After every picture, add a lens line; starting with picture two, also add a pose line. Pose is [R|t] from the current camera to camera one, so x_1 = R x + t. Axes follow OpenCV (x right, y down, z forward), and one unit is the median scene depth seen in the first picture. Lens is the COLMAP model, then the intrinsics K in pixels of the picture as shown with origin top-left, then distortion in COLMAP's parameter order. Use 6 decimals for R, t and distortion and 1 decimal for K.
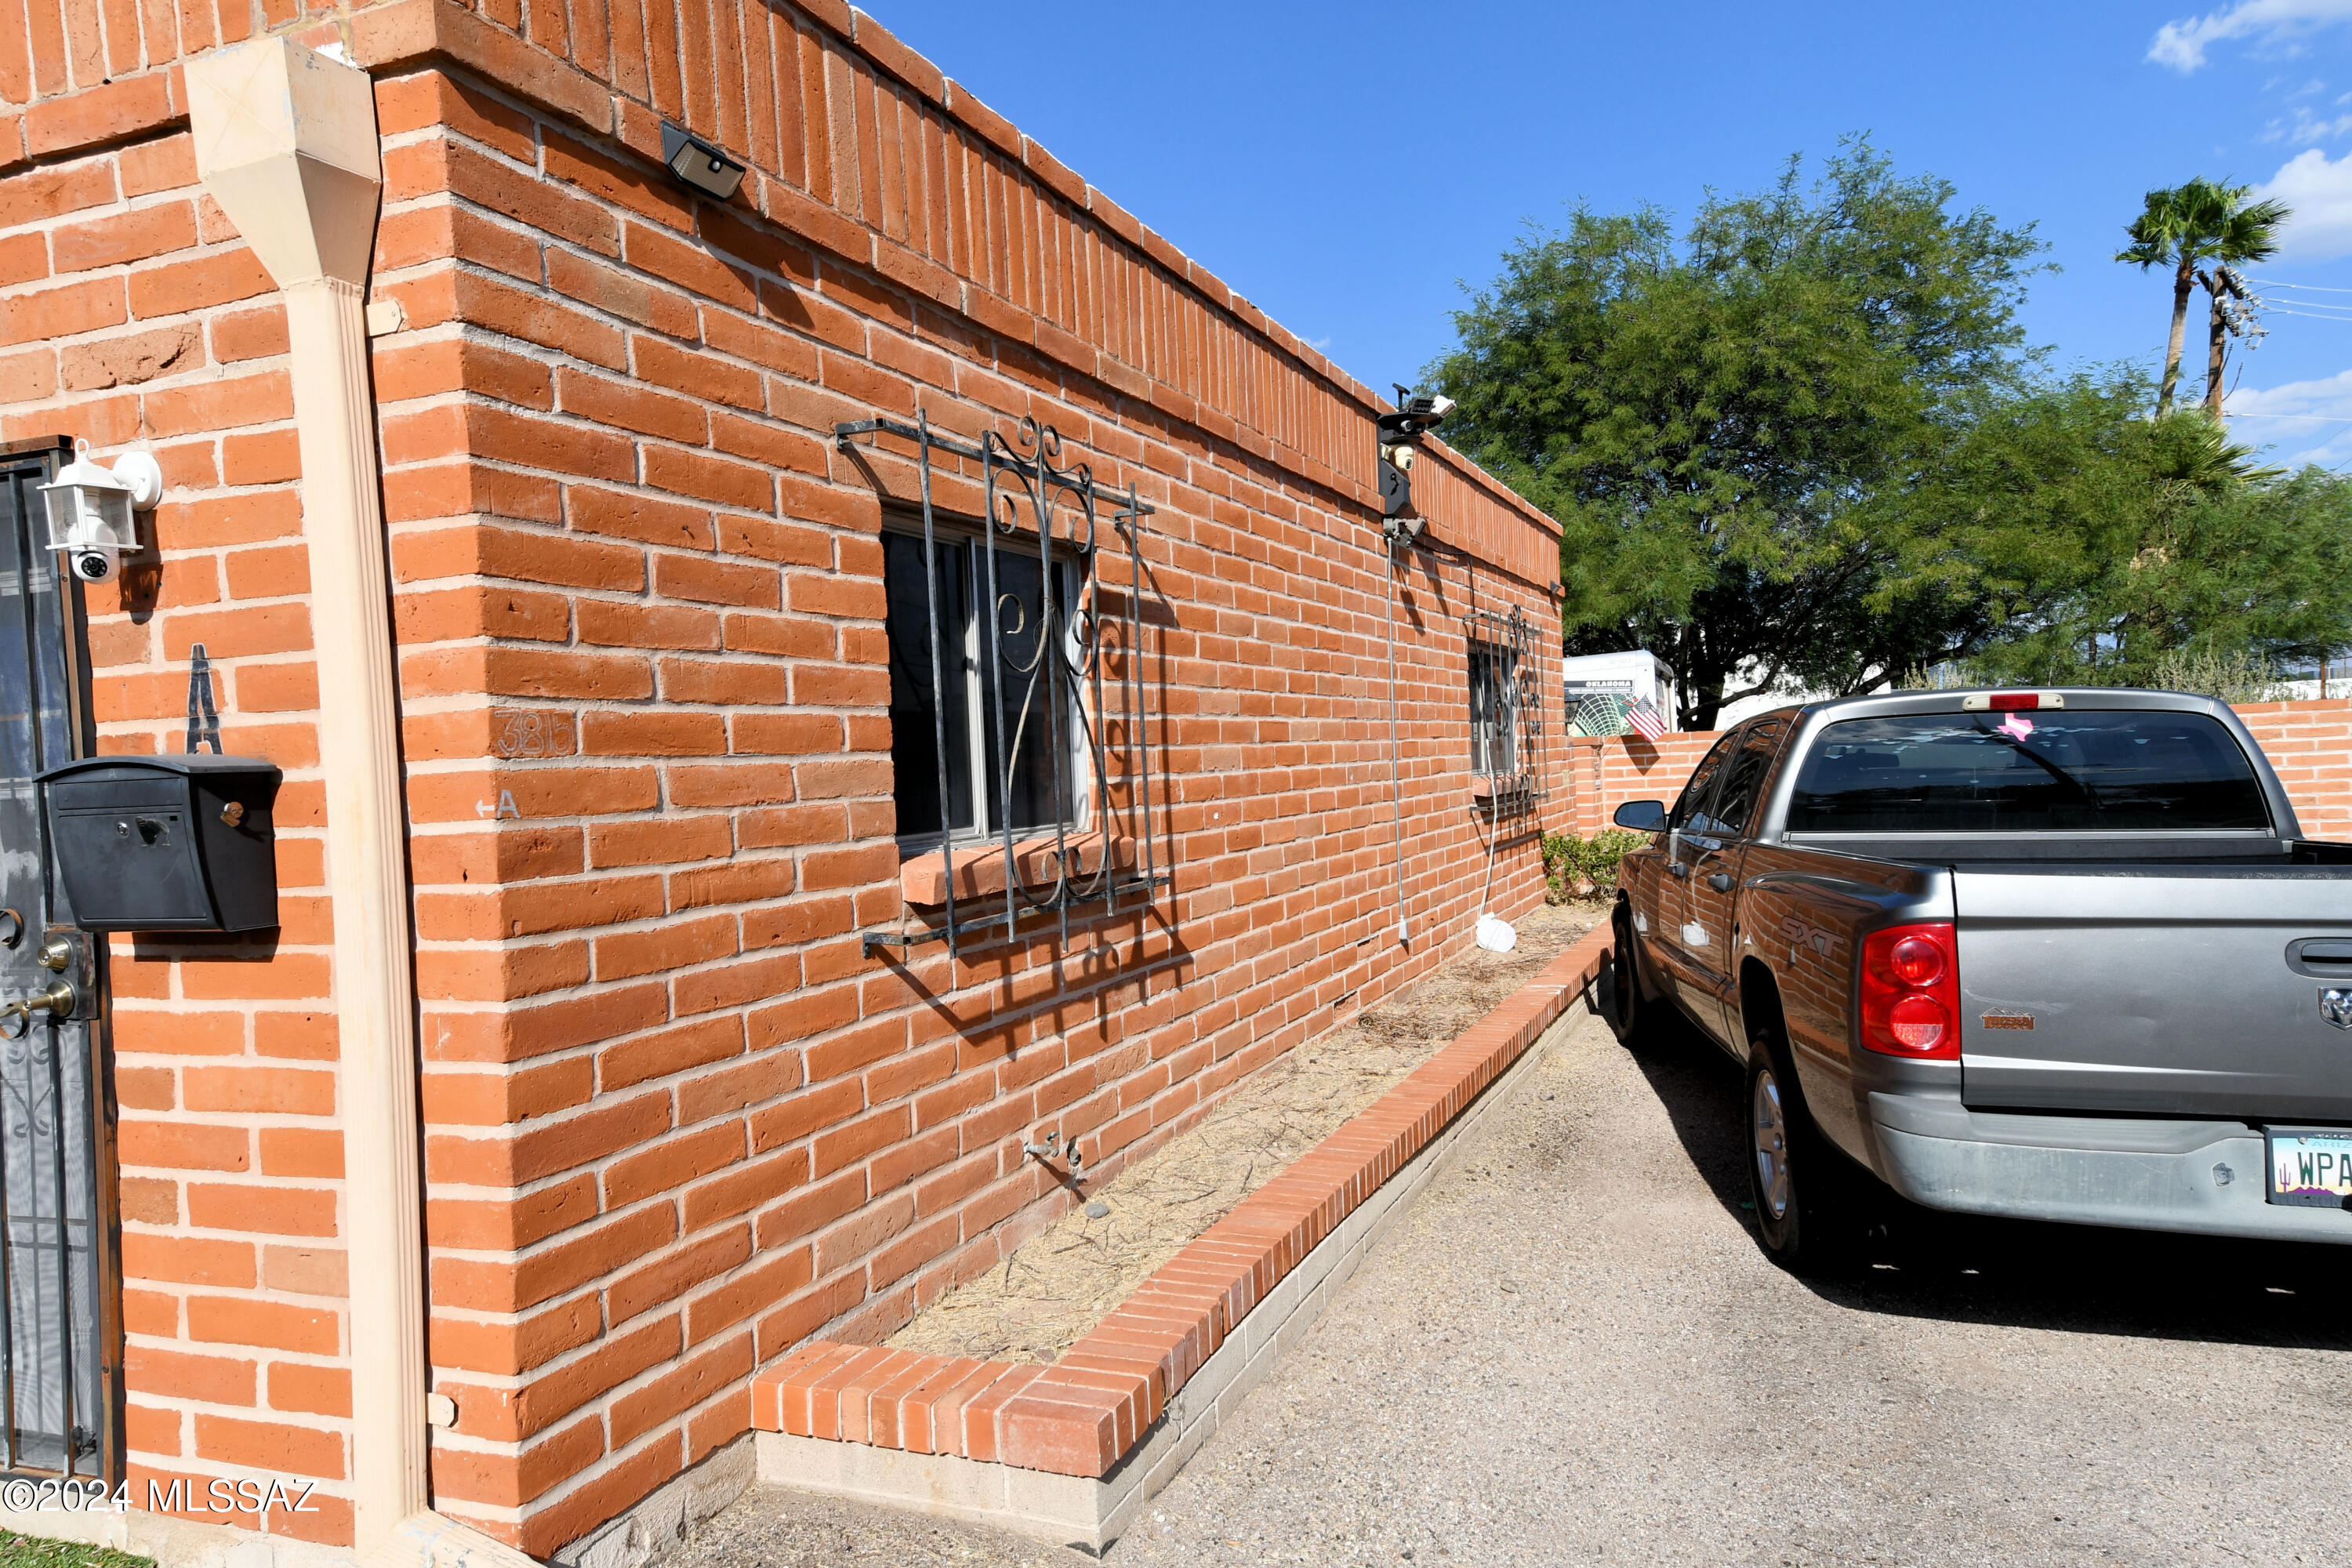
lens RADIAL K [[1515.4, 0, 1176.0], [0, 1515.4, 784.0], [0, 0, 1]] dist [0.105328, -0.003614]
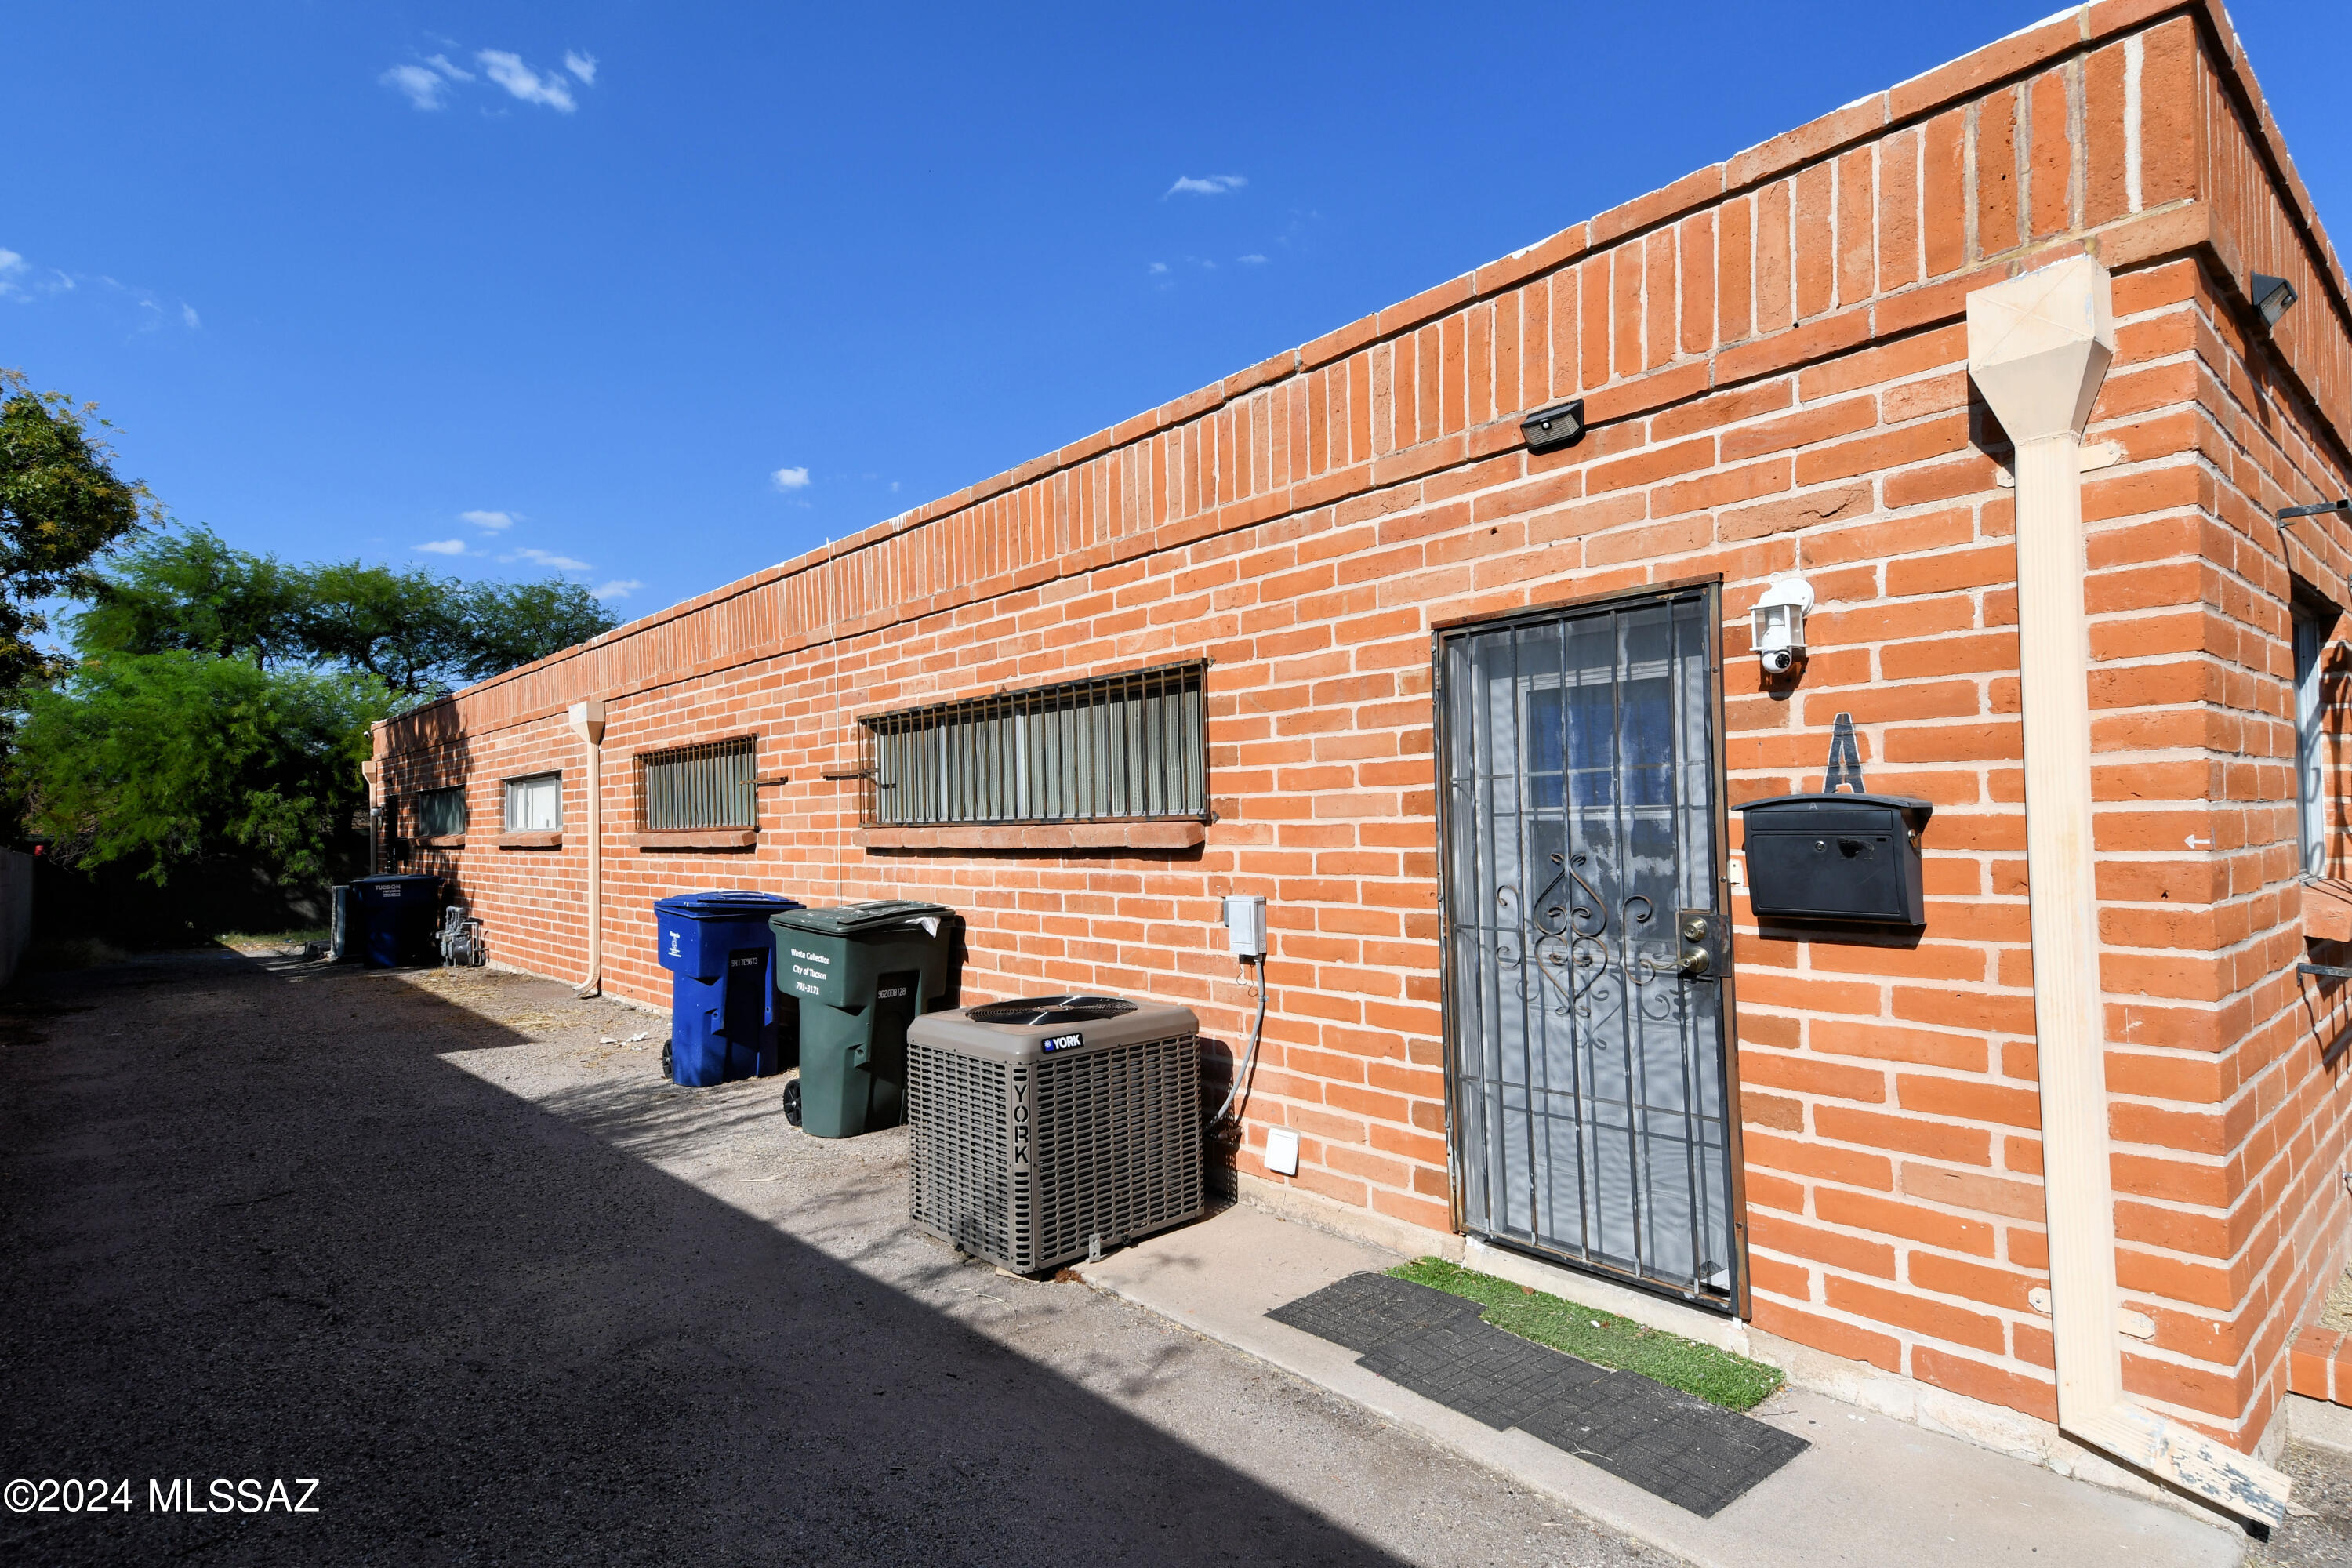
lens RADIAL K [[1190.0, 0, 1180.1], [0, 1190.0, 790.8], [0, 0, 1]] dist [0.102046, -0.051972]
pose [[0.908780, 0.018509, -0.416866, -0.657860], [-0.029218, 0.999386, -0.019323, 0.015430], [0.416252, 0.029741, 0.908763, -0.196188]]
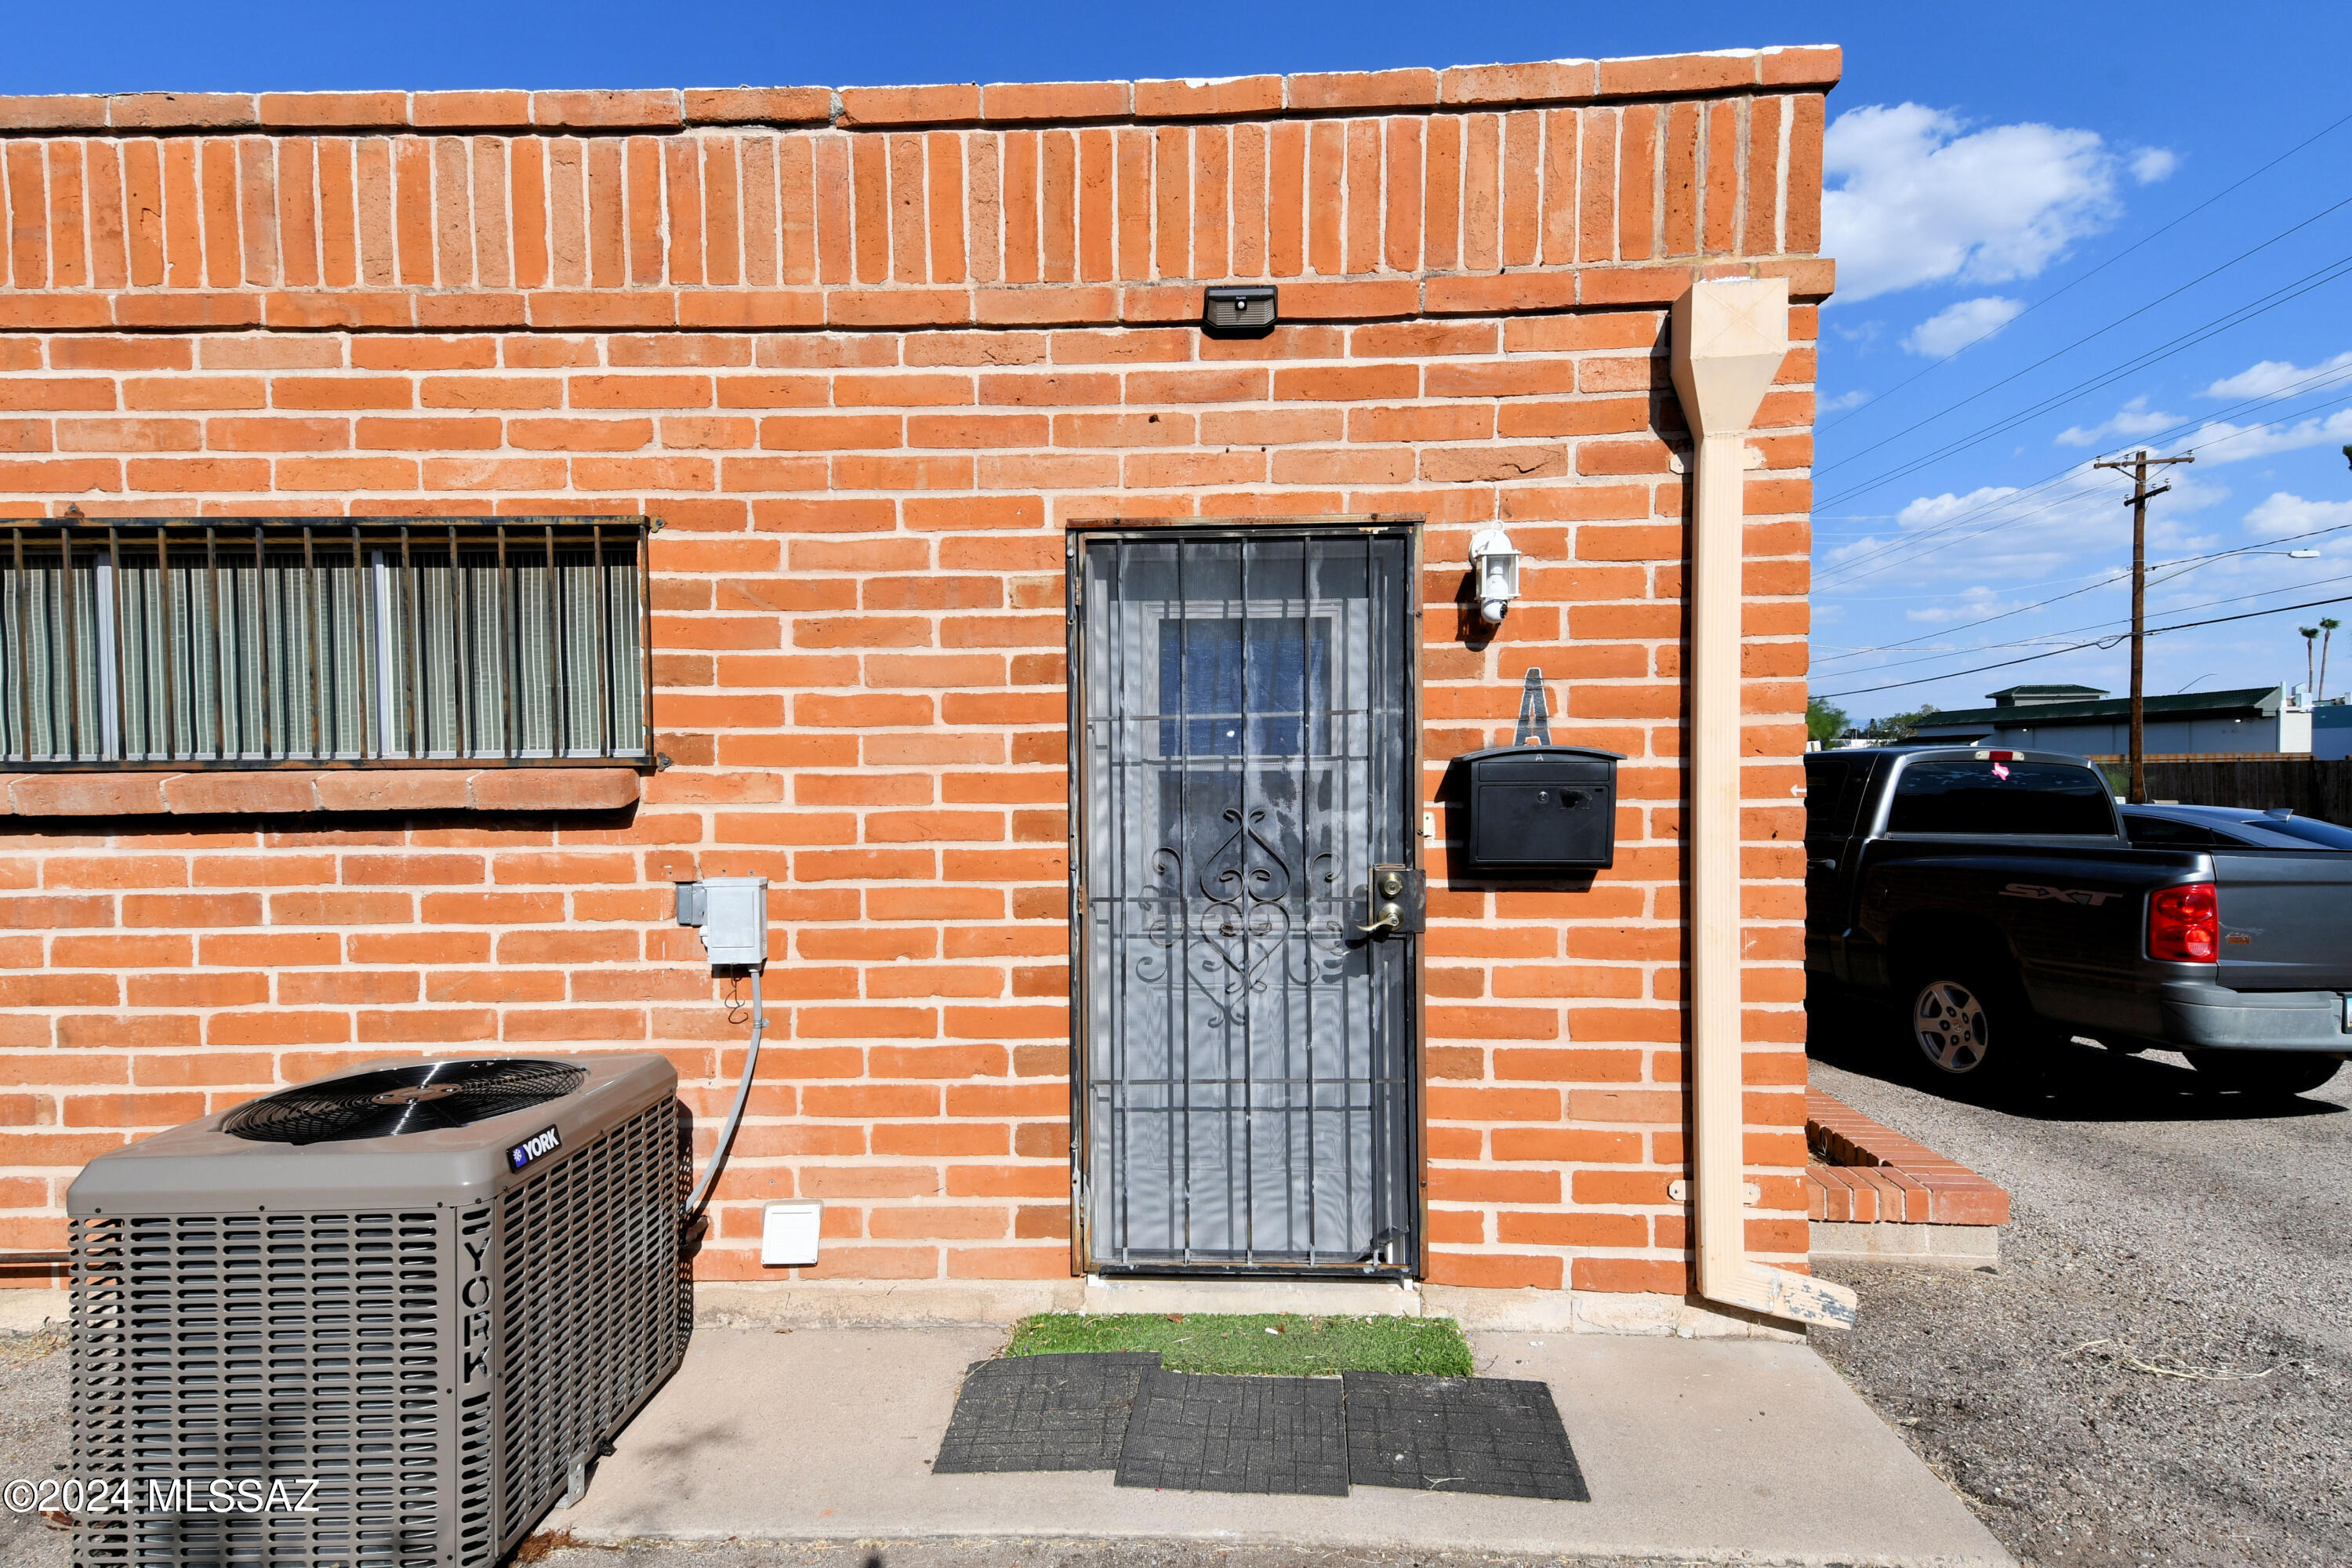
lens RADIAL K [[1266.3, 0, 1178.9], [0, 1266.3, 789.4], [0, 0, 1]] dist [0.112188, -0.053832]
pose [[0.932437, 0.033011, 0.359823, -1.248566], [-0.031117, 0.999455, -0.011056, 0.040493], [-0.359991, -0.000888, 0.932955, 0.038192]]
